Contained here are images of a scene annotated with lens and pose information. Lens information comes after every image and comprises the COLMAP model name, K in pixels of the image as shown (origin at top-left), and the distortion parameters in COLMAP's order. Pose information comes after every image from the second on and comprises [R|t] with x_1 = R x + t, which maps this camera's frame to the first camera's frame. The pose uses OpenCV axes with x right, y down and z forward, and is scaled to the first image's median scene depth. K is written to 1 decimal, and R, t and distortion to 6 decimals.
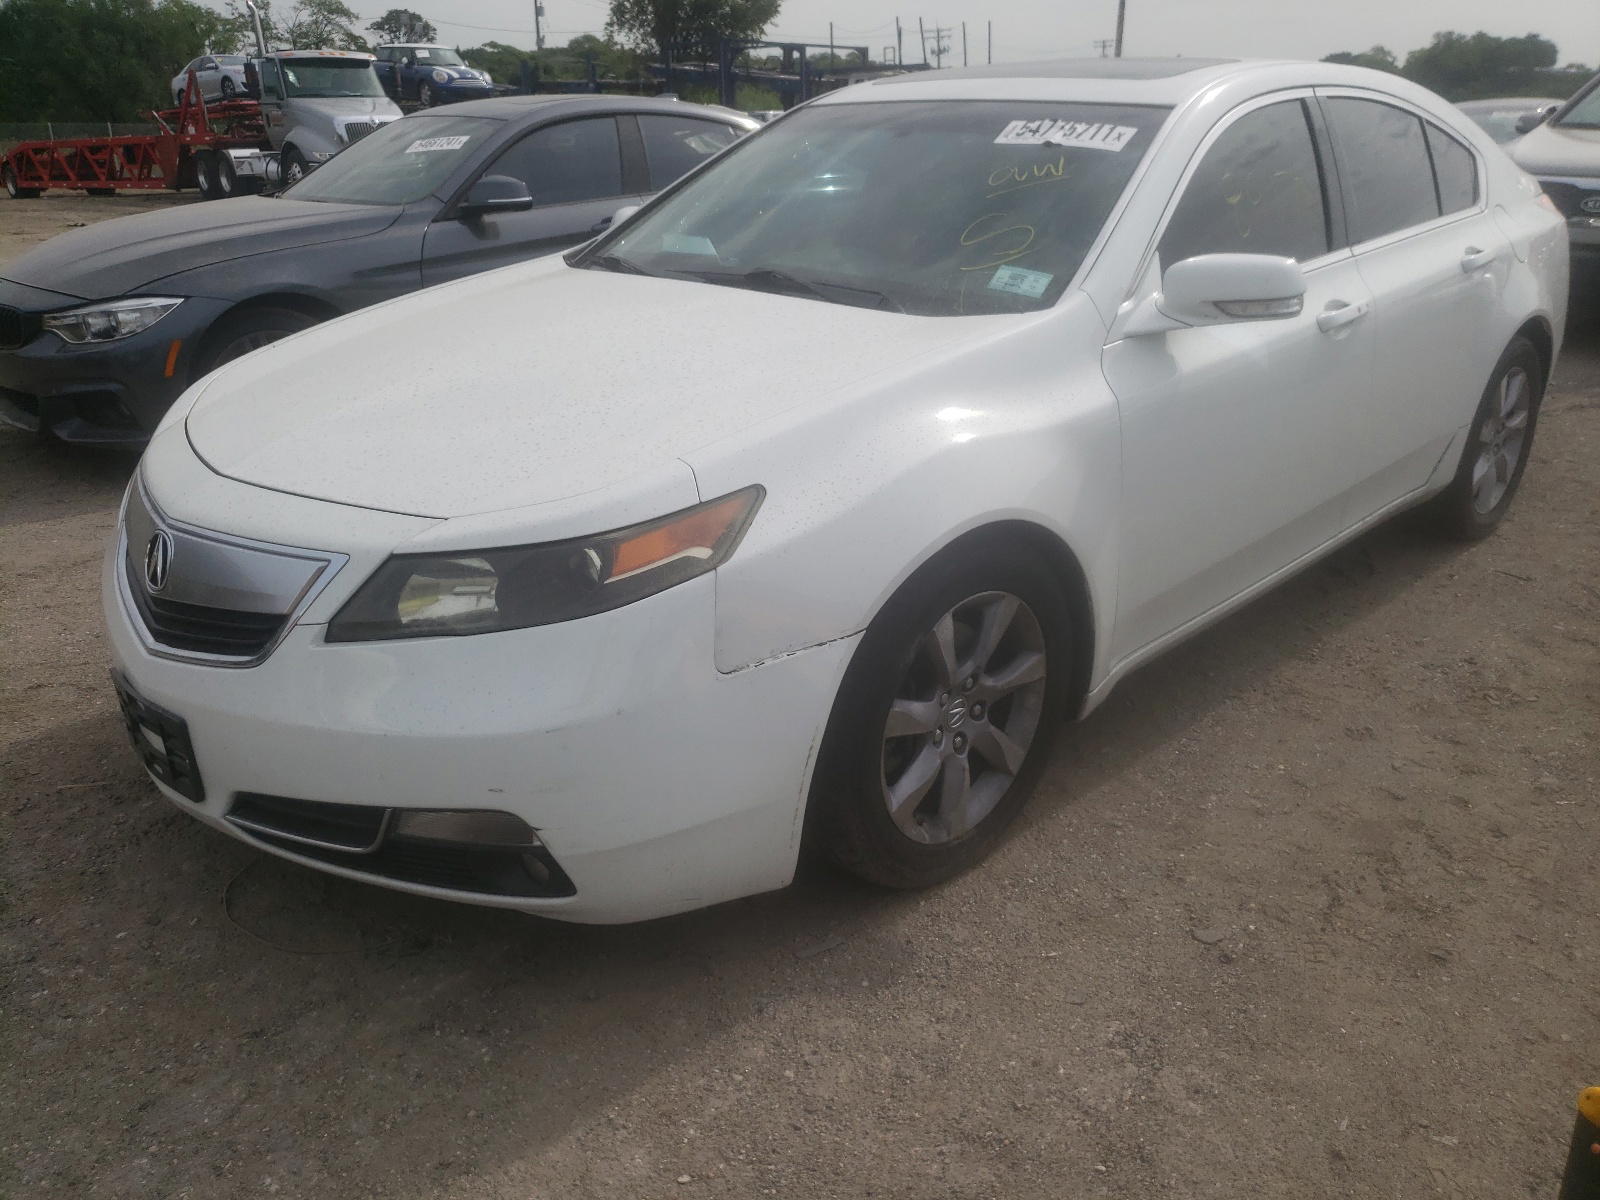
lens RADIAL K [[1204.7, 0, 801.4], [0, 1204.7, 622.8], [0, 0, 1]] dist [0.009659, 0.000551]
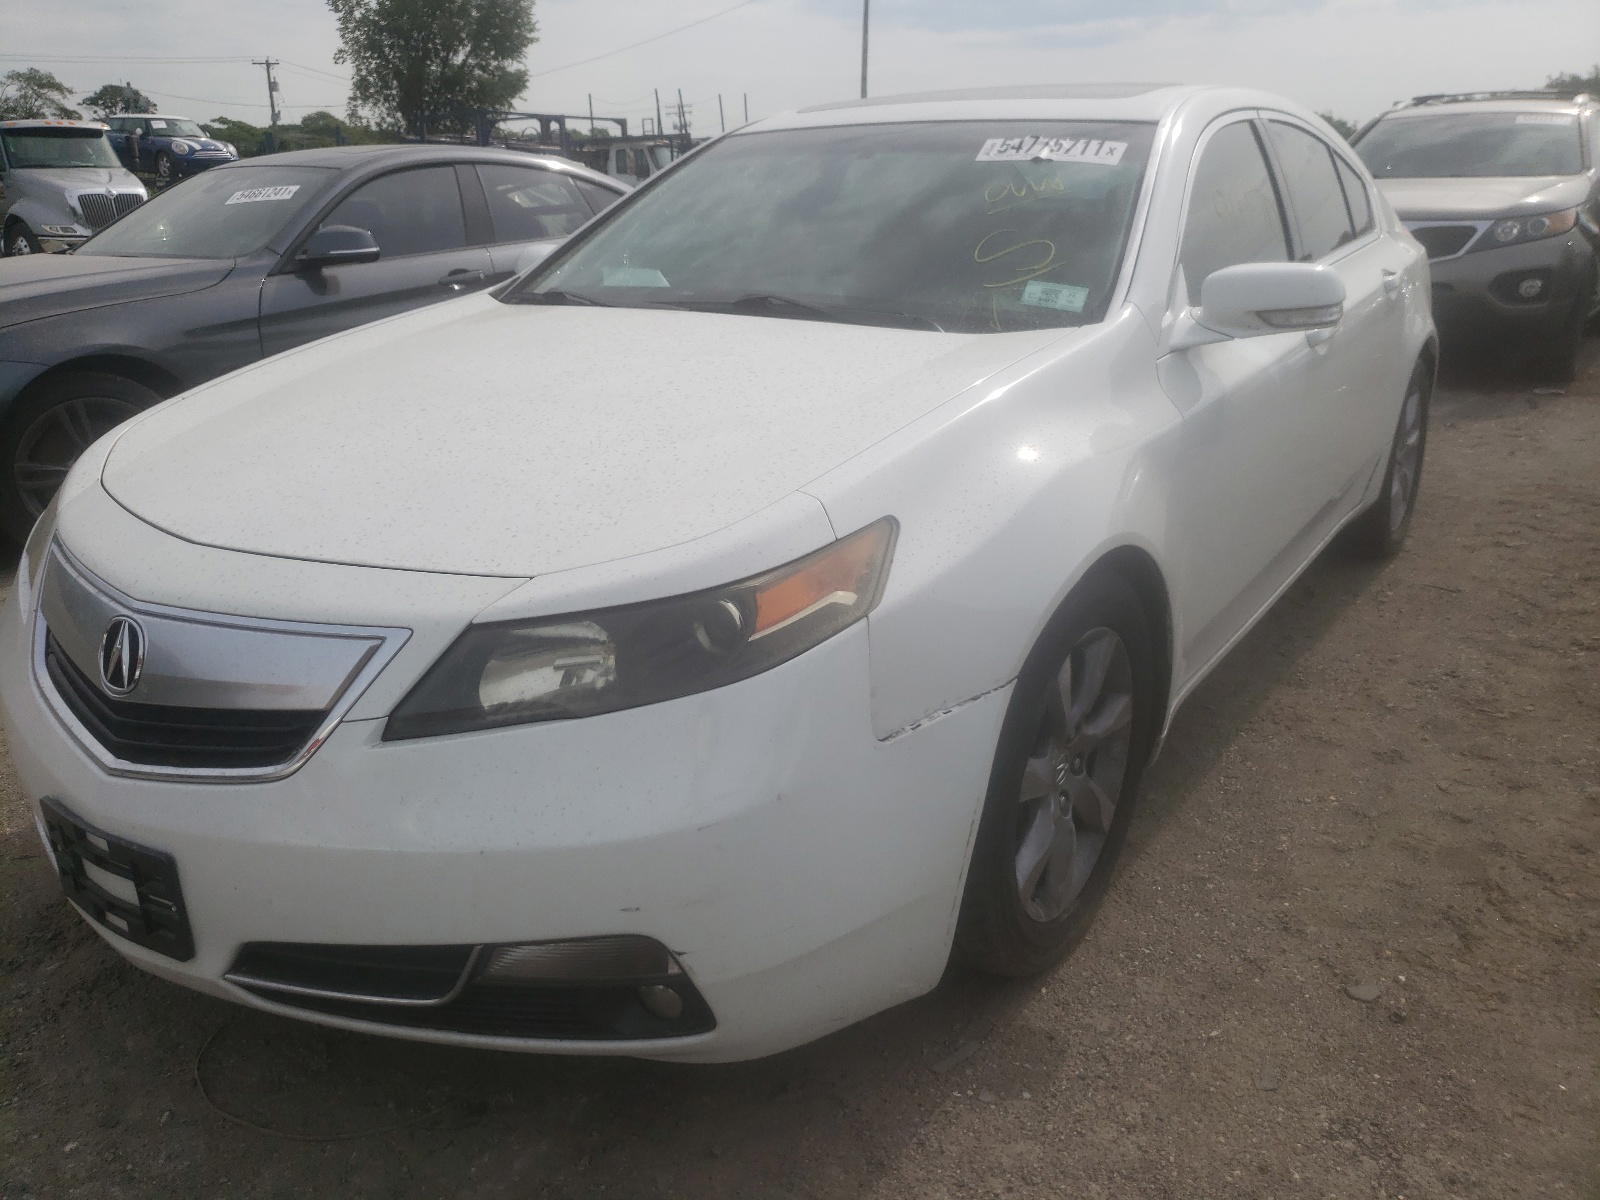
lens RADIAL K [[1235.7, 0, 800.0], [0, 1235.7, 600.0], [0, 0, 1]] dist [-0.011220, 0.045997]
pose [[0.986670, -0.060625, 0.151018, -0.175411], [0.070978, 0.995414, -0.064131, -0.003239], [-0.146438, 0.073996, 0.986449, 0.111607]]
